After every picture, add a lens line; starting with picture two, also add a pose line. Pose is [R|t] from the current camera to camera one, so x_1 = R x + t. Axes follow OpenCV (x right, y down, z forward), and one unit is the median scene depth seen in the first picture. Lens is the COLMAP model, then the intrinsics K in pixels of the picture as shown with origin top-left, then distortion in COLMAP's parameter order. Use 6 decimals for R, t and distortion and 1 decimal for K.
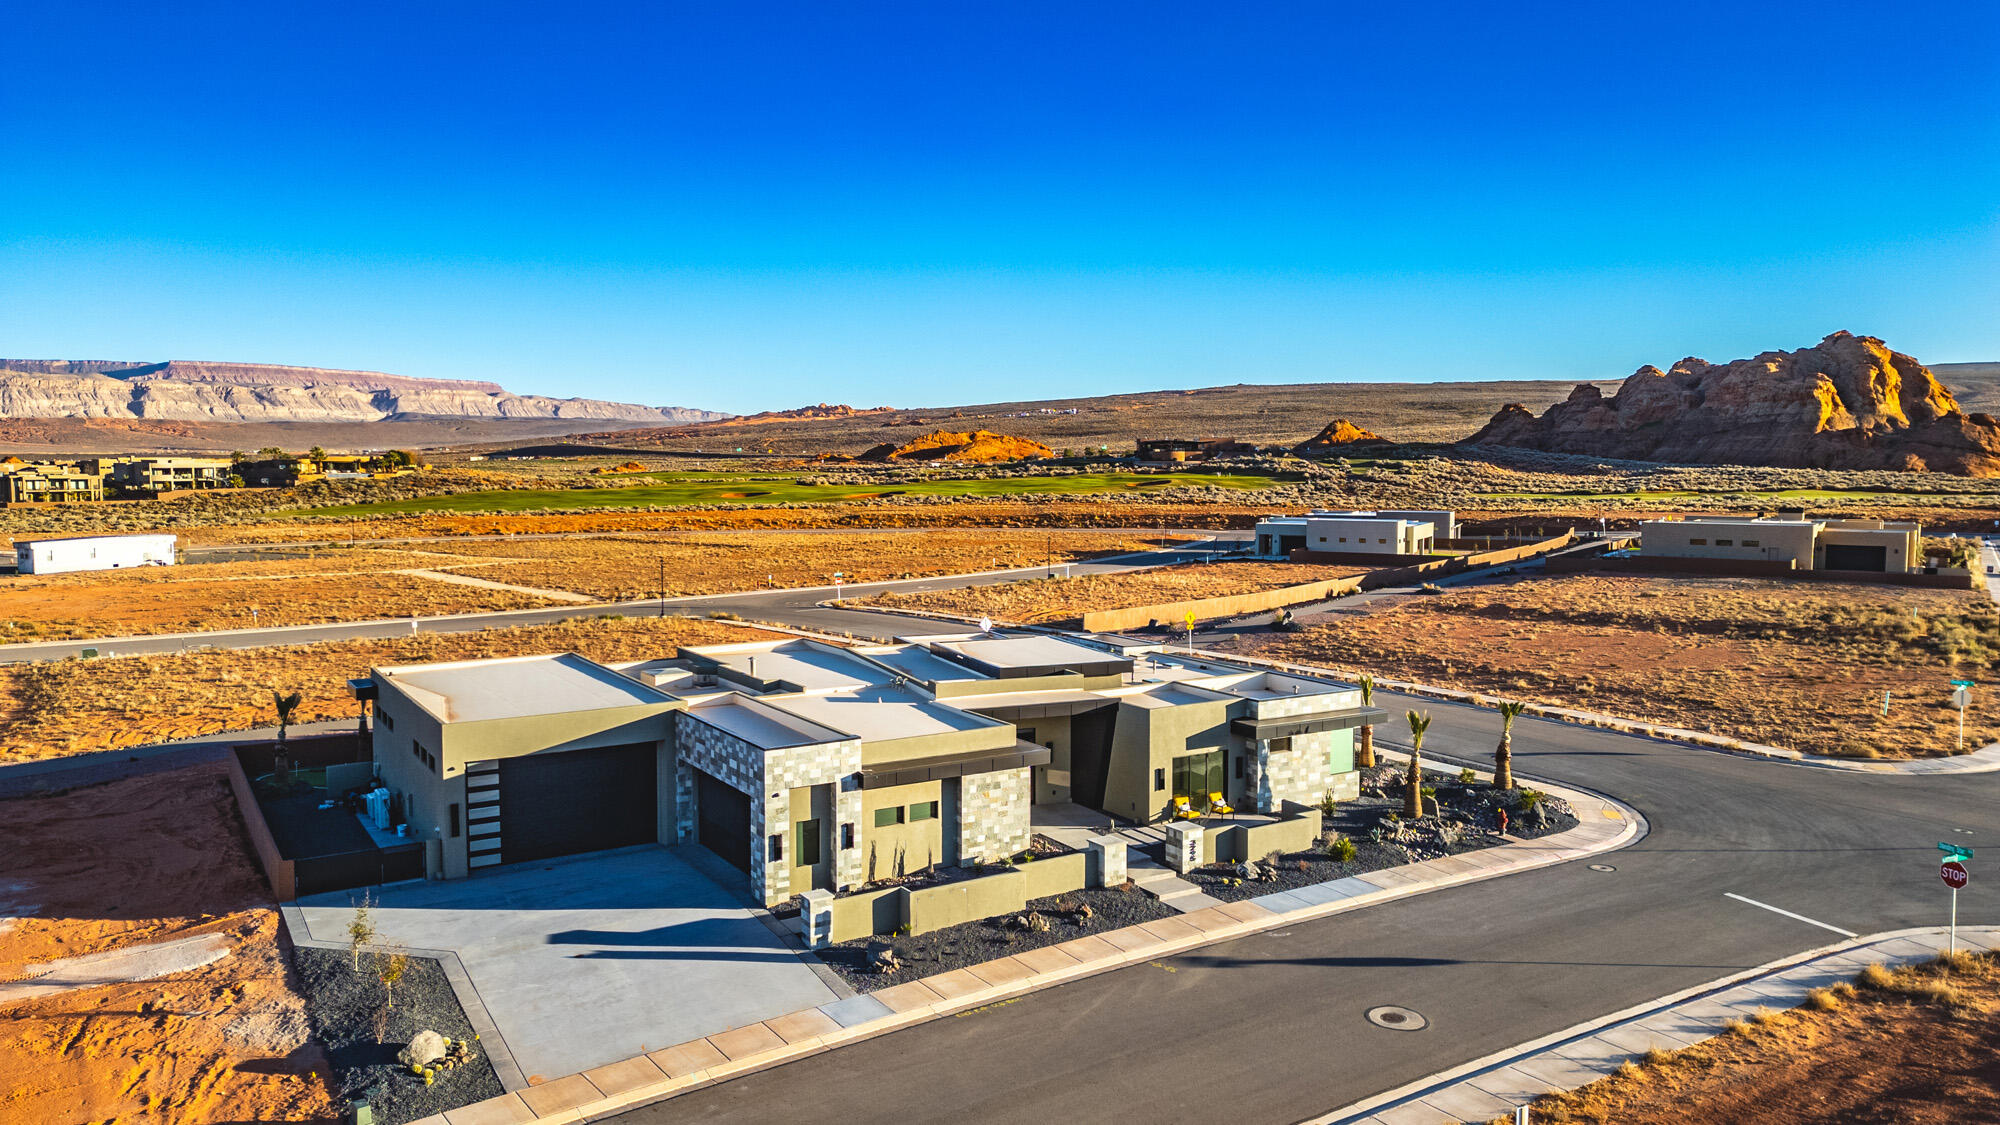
lens RADIAL K [[1395.4, 0, 998.8], [0, 1395.4, 562.3], [0, 0, 1]] dist [0.091689, -0.091524]
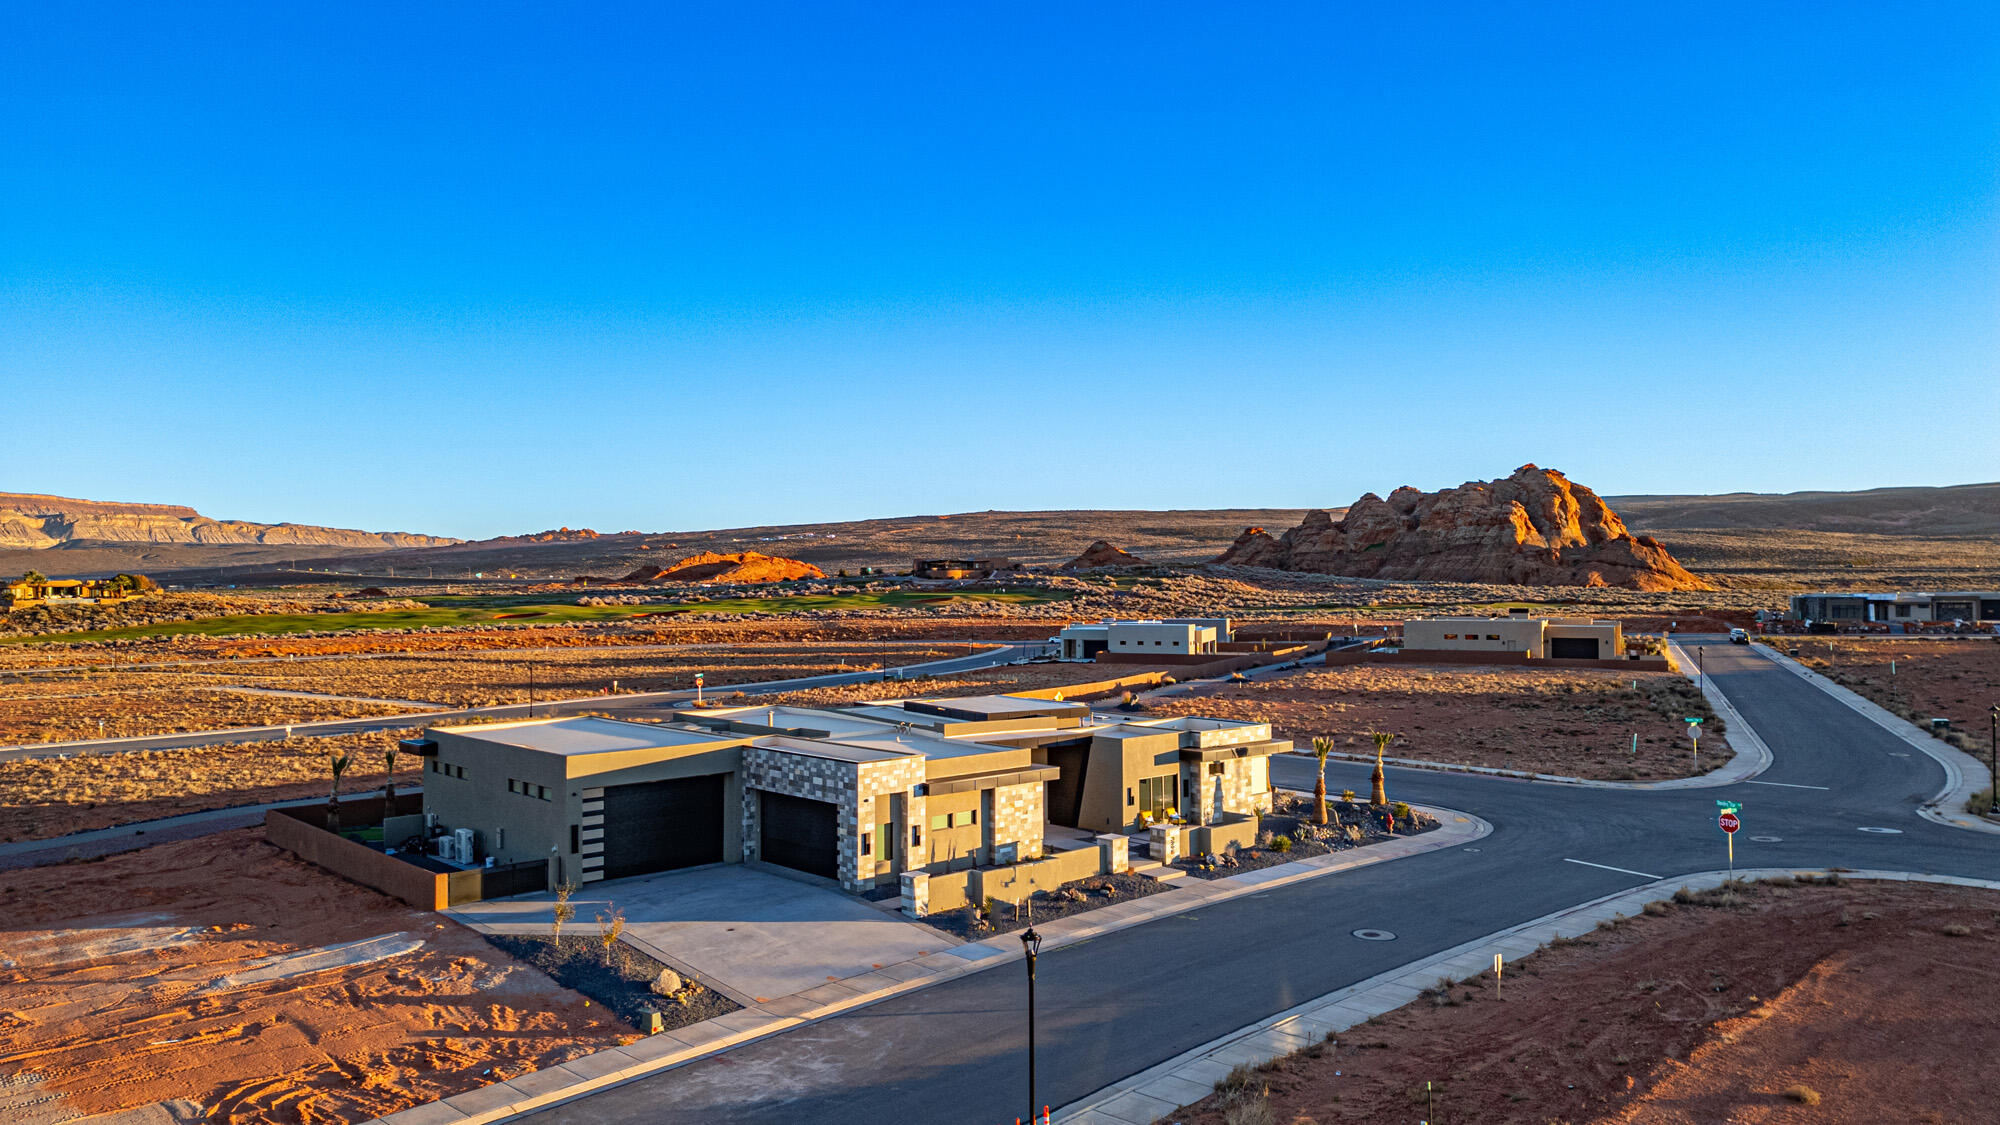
lens RADIAL K [[1395.4, 0, 998.8], [0, 1395.4, 562.3], [0, 0, 1]] dist [0.091689, -0.091524]
pose [[0.984361, -0.003213, 0.176137, -0.207048], [0.018887, 0.995996, -0.087384, 0.053454], [-0.175150, 0.089345, 0.980479, -0.195468]]
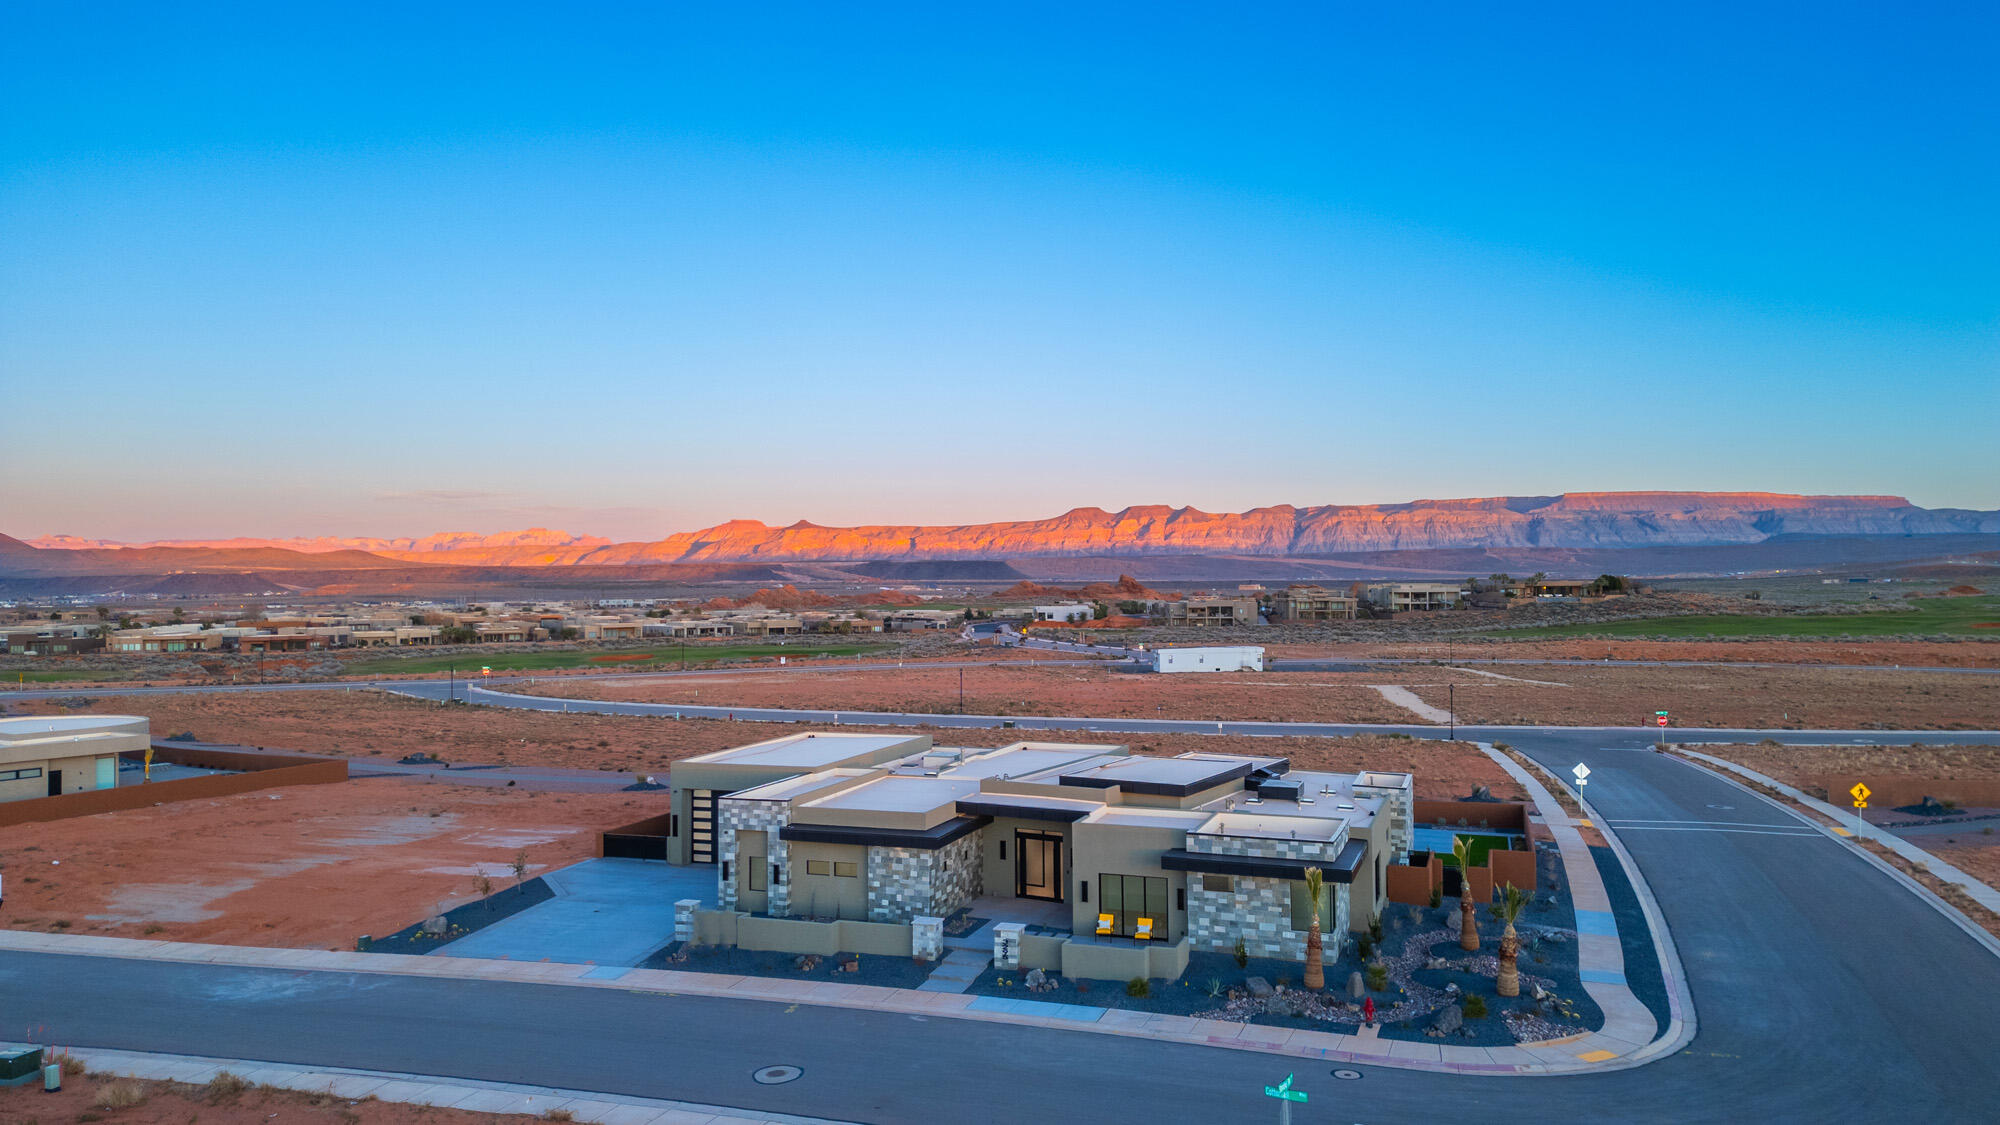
lens RADIAL K [[1395.4, 0, 998.8], [0, 1395.4, 562.3], [0, 0, 1]] dist [0.091689, -0.091524]
pose [[0.616004, -0.014863, -0.787603, 0.885475], [-0.053578, 0.996716, -0.060714, -0.024851], [0.785919, 0.079599, 0.613185, 0.267792]]
